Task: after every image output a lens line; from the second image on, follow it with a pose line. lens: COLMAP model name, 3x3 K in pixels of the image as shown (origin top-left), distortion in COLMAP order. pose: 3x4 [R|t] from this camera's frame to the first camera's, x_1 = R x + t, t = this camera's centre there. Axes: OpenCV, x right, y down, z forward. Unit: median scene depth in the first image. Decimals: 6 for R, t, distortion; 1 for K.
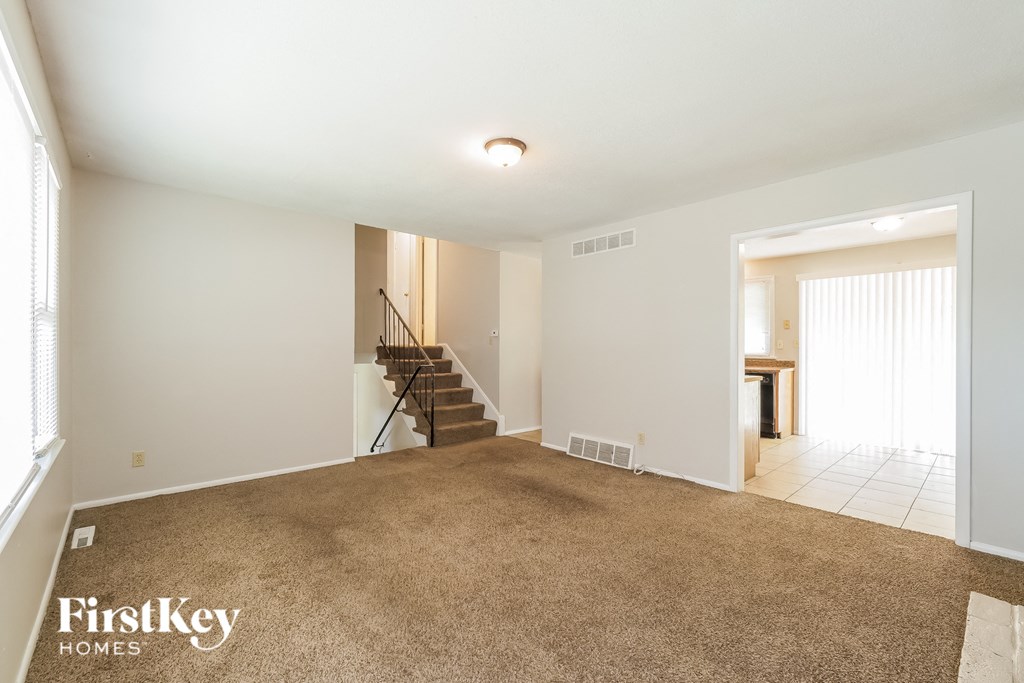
lens RADIAL K [[437.3, 0, 491.3], [0, 437.3, 346.4], [0, 0, 1]] dist [0.001116, 0.000172]
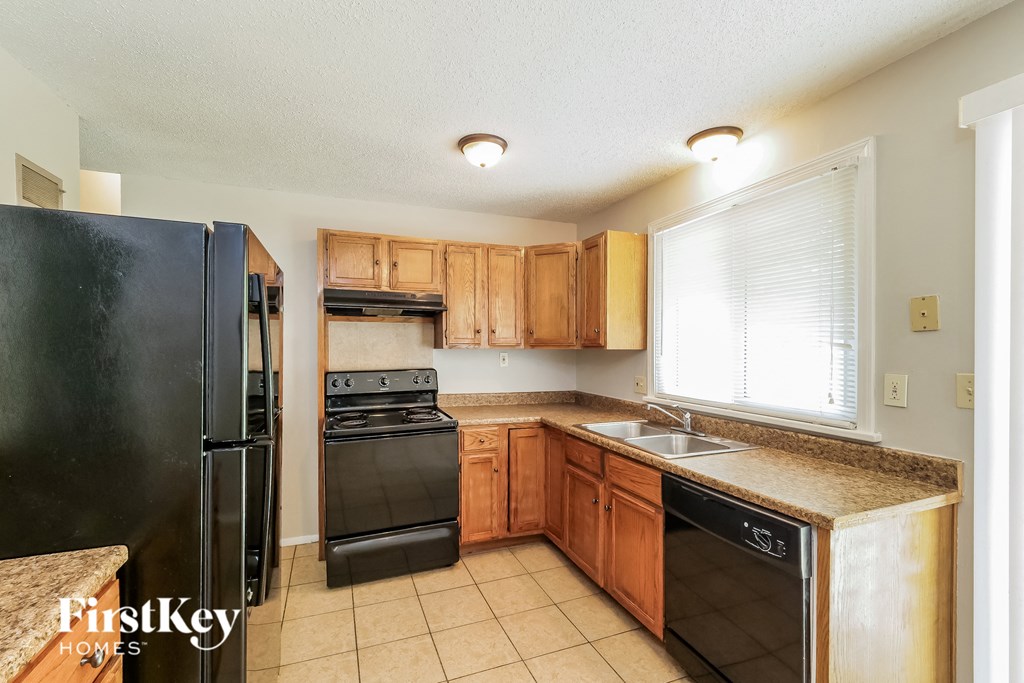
lens RADIAL K [[437.3, 0, 491.3], [0, 437.3, 346.4], [0, 0, 1]] dist [0.001116, 0.000172]
pose [[0.935849, 0.001243, -0.352399, 0.546731], [-0.002021, 0.999996, -0.001838, -0.031123], [0.352395, 0.002433, 0.935848, 0.693851]]
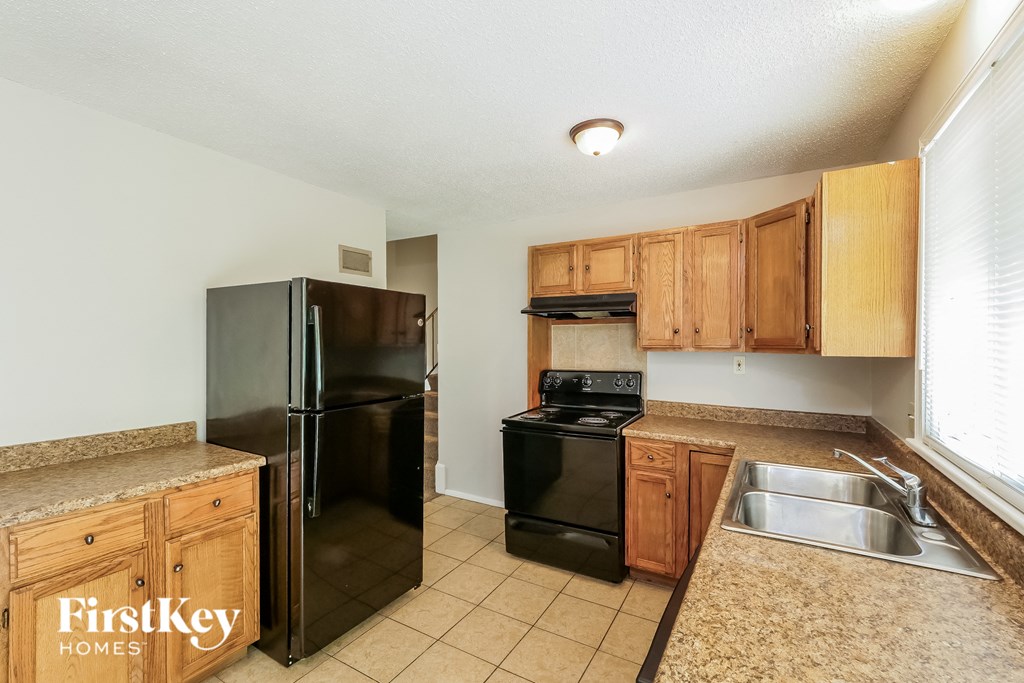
lens RADIAL K [[435.2, 0, 514.4], [0, 435.2, 345.3], [0, 0, 1]] dist [-0.000220, -0.000001]
pose [[0.321395, 0.005464, -0.946929, 0.727556], [-0.000829, 0.999985, 0.005489, -0.038303], [0.946945, -0.000979, 0.321395, 0.887840]]
